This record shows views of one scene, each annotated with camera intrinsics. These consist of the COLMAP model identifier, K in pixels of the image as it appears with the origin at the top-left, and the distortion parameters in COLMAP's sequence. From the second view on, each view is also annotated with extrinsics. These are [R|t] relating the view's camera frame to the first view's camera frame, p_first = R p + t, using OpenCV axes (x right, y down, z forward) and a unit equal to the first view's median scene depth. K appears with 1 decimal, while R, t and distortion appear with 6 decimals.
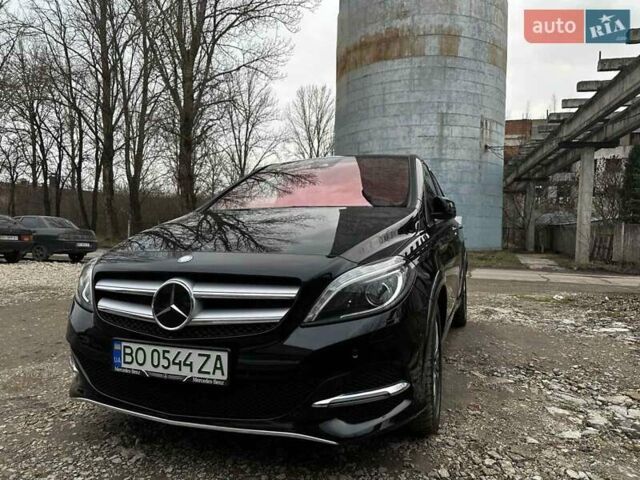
lens RADIAL K [[449.7, 0, 317.4], [0, 449.7, 237.7], [0, 0, 1]] dist [0.063736, -0.075304]
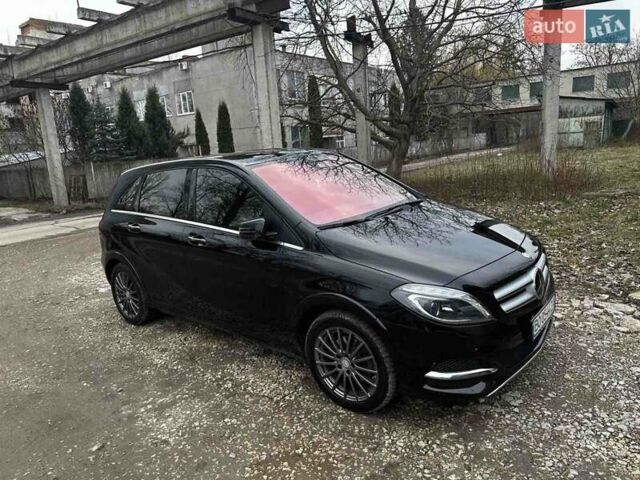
lens RADIAL K [[450.3, 0, 318.2], [0, 450.3, 227.3], [0, 0, 1]] dist [0.066809, -0.069675]
pose [[0.345585, -0.216249, 0.913130, -0.125647], [0.101867, 0.975979, 0.192581, -0.026072], [-0.932842, 0.026465, 0.359312, 0.072344]]
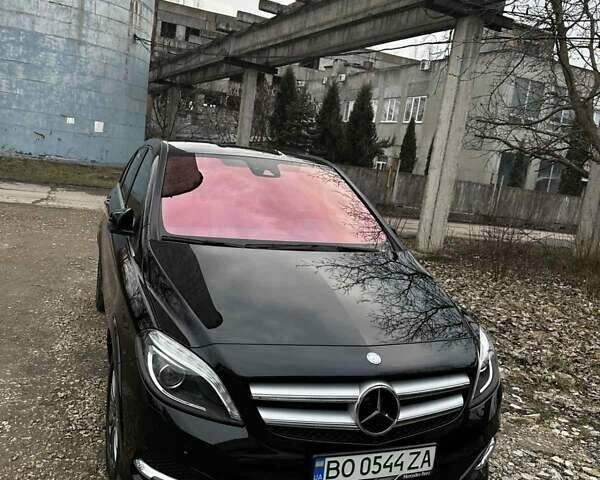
lens RADIAL K [[555.3, 0, 297.7], [0, 555.3, 242.0], [0, 0, 1]] dist [0.115405, -0.215813]
pose [[0.751464, -0.024084, 0.659335, -0.078015], [-0.100520, 0.983488, 0.150490, -0.023276], [-0.652072, -0.179365, 0.736634, 0.018408]]
